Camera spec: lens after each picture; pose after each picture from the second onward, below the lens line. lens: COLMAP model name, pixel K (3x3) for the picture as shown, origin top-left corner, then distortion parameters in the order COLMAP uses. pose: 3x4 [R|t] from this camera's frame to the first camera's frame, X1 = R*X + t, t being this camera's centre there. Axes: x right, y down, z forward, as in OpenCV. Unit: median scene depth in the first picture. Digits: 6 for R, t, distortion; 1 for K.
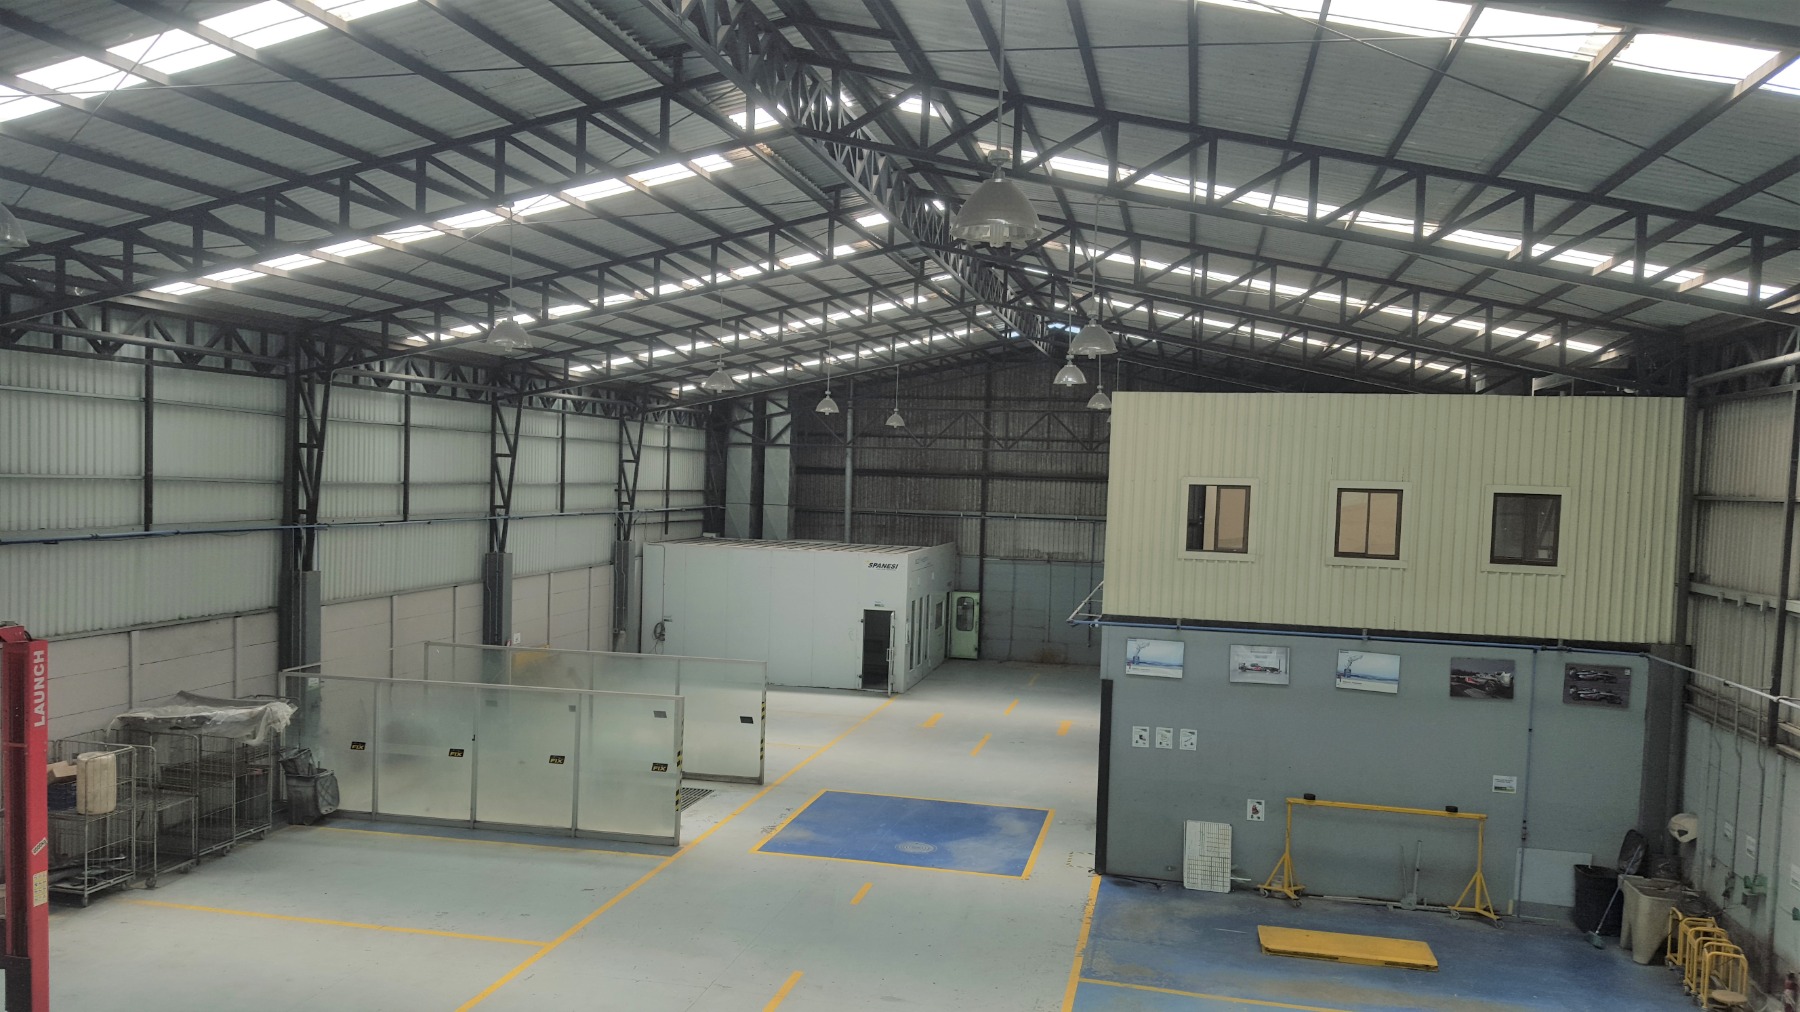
lens RADIAL K [[1426.8, 0, 869.7], [0, 1426.8, 529.7], [0, 0, 1]] dist [0.092553, -0.036127]
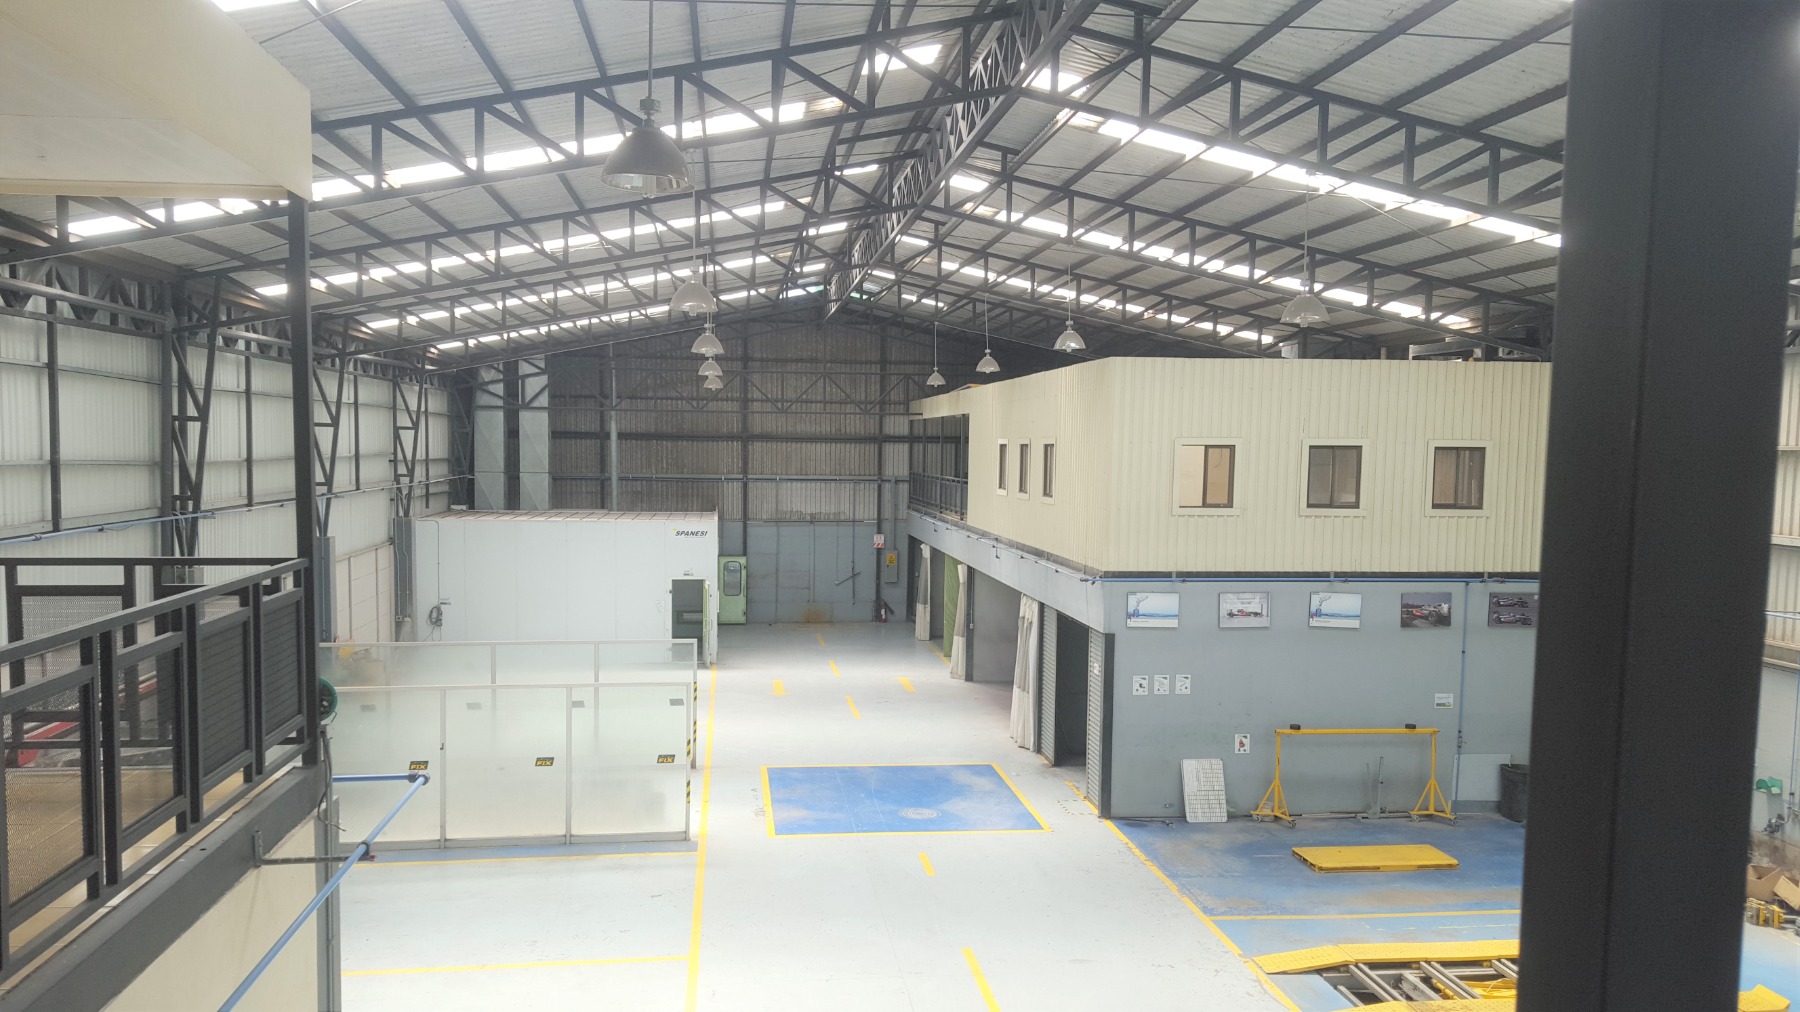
lens RADIAL K [[1426.8, 0, 907.5], [0, 1426.8, 529.6], [0, 0, 1]] dist [0.092553, -0.036127]
pose [[0.937469, -0.041158, 0.345627, -0.320745], [0.030636, 0.998887, 0.035855, -0.012606], [-0.346718, -0.023024, 0.937687, 0.072851]]
